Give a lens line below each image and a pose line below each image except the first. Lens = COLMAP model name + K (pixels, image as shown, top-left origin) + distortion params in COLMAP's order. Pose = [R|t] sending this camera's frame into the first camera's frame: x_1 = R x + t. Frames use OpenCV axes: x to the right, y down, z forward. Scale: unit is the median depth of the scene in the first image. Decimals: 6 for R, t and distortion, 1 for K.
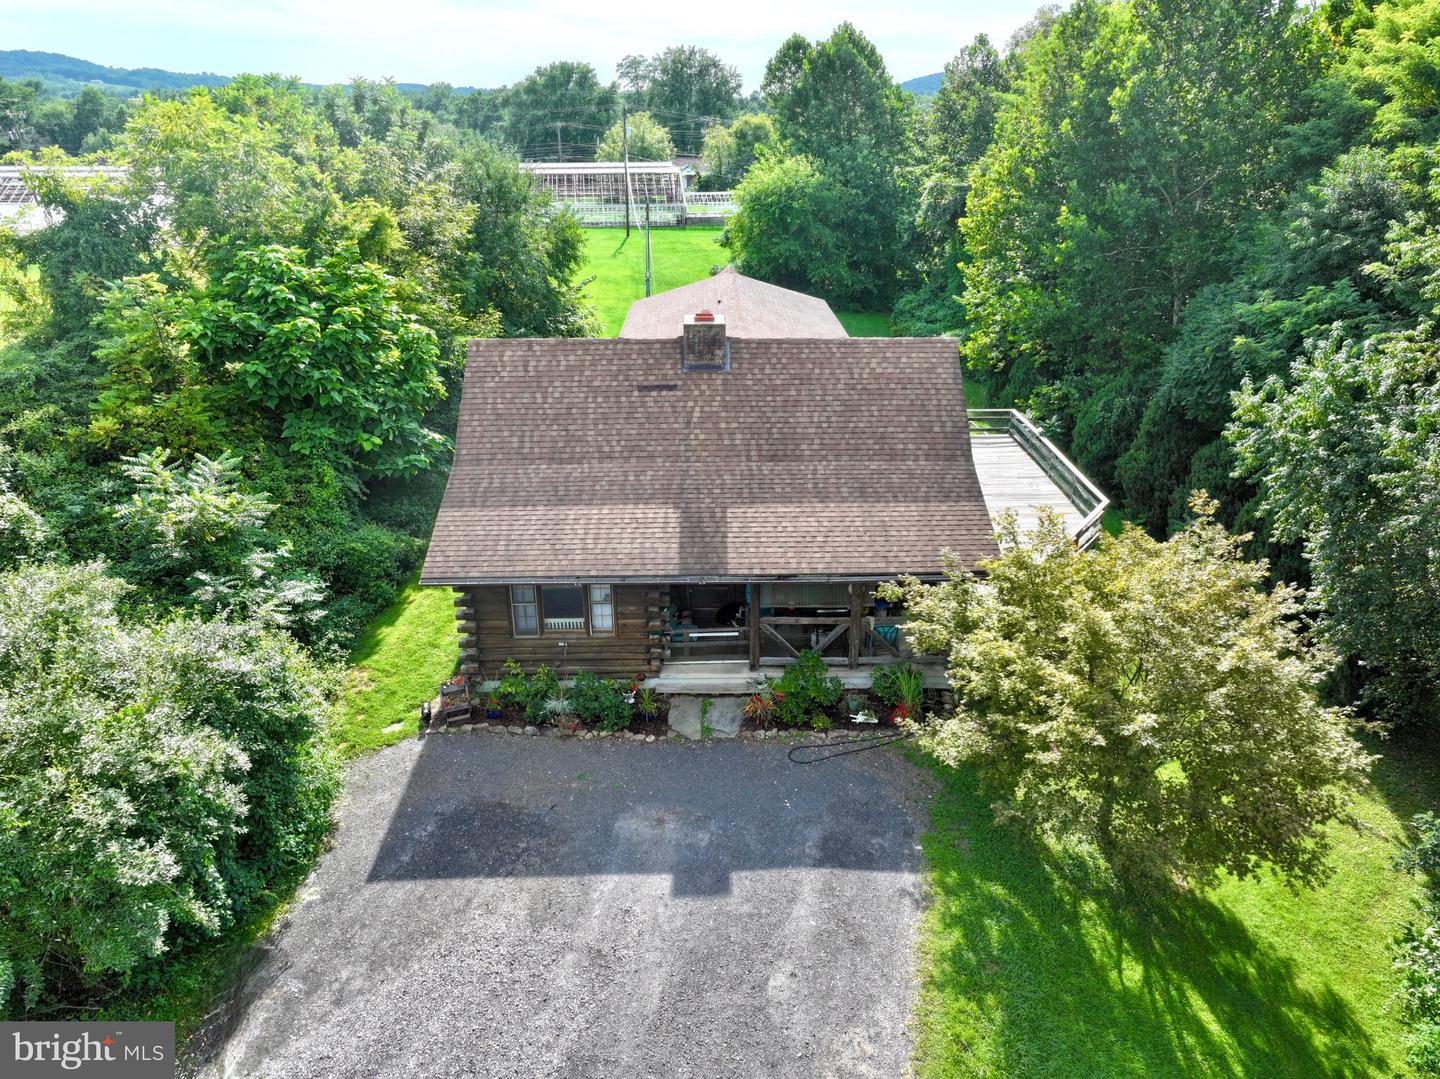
lens RADIAL K [[1010.7, 0, 720.0], [0, 1010.7, 539.5], [0, 0, 1]] dist [0.003886, 0.010792]
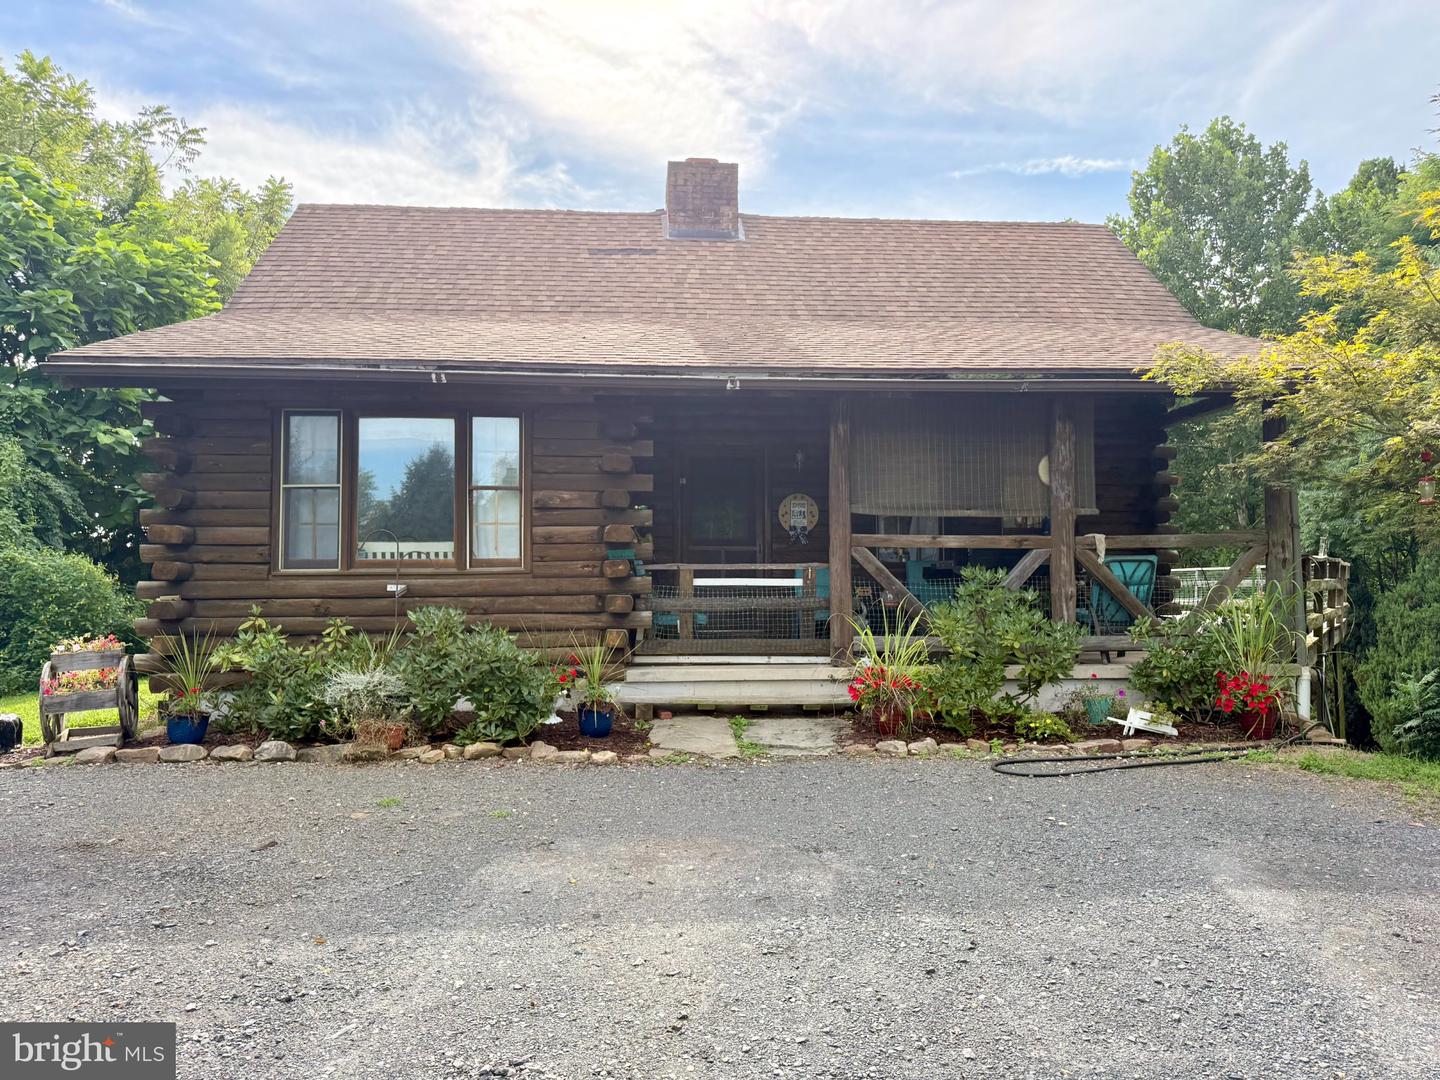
lens RADIAL K [[1011.2, 0, 719.3], [0, 1011.2, 543.4], [0, 0, 1]] dist [0.091431, -0.125918]
pose [[0.998012, -0.000235, 0.063027, -0.046619], [0.027248, 0.903324, -0.428092, 0.265856], [-0.056833, 0.428958, 0.901535, 0.584169]]
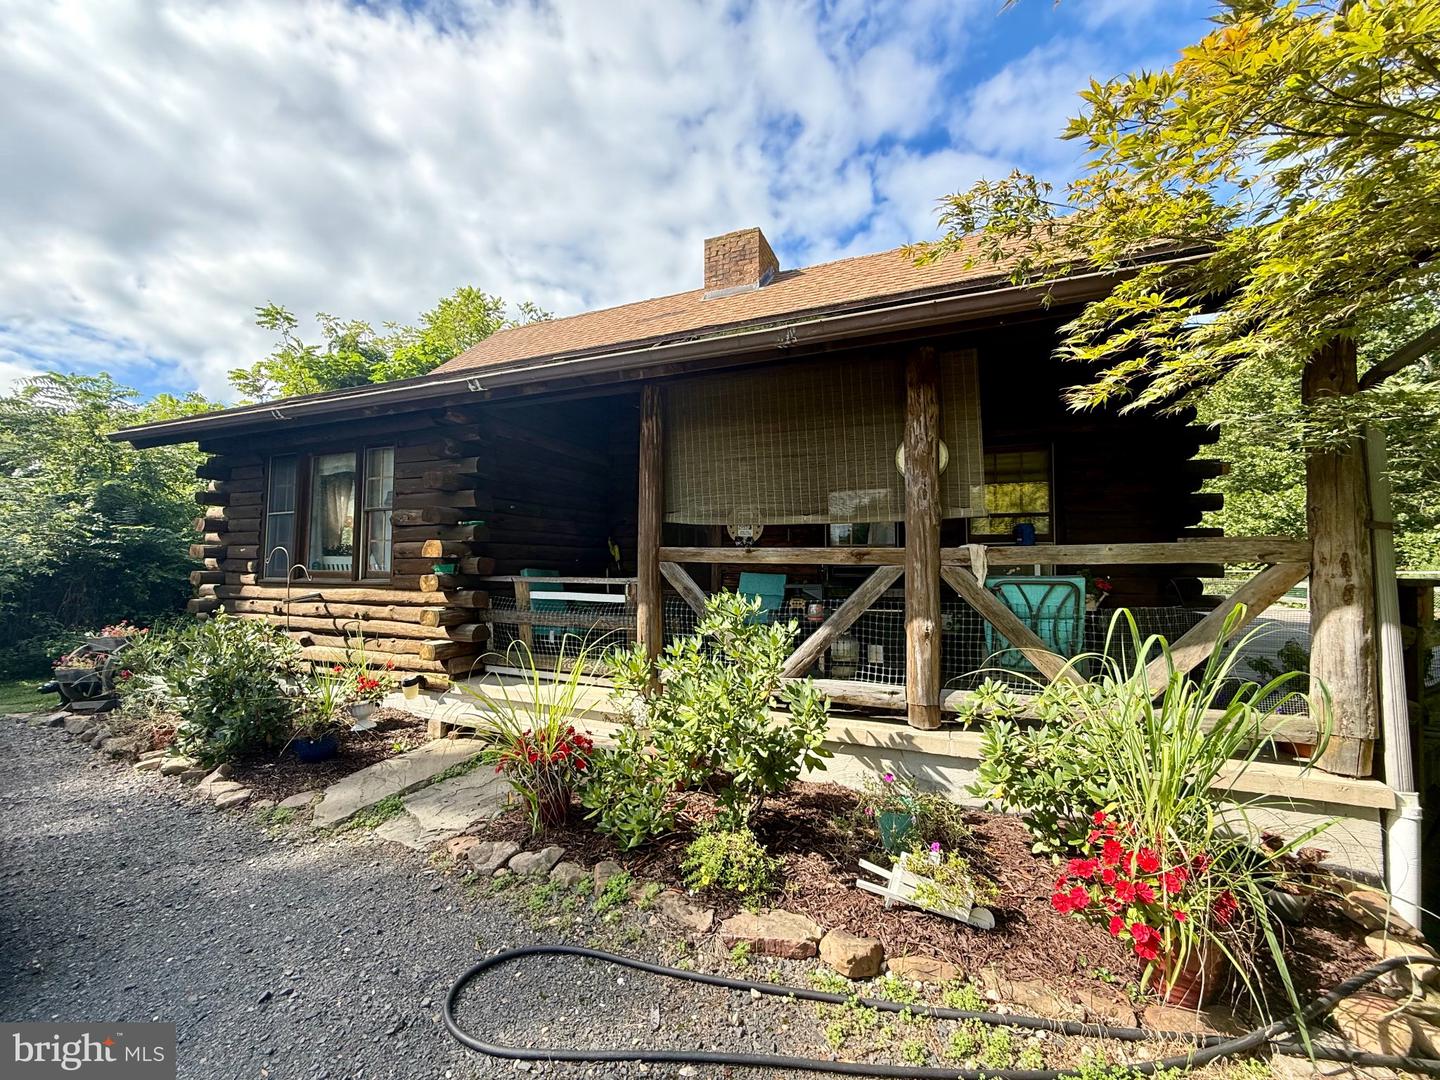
lens RADIAL K [[572.1, 0, 713.3], [0, 572.1, 539.7], [0, 0, 1]] dist [-0.001136, -0.000112]
pose [[0.912027, -0.012294, -0.409946, 0.144980], [-0.168266, 0.900336, -0.401351, 0.157077], [0.374023, 0.435023, 0.819062, 0.803330]]
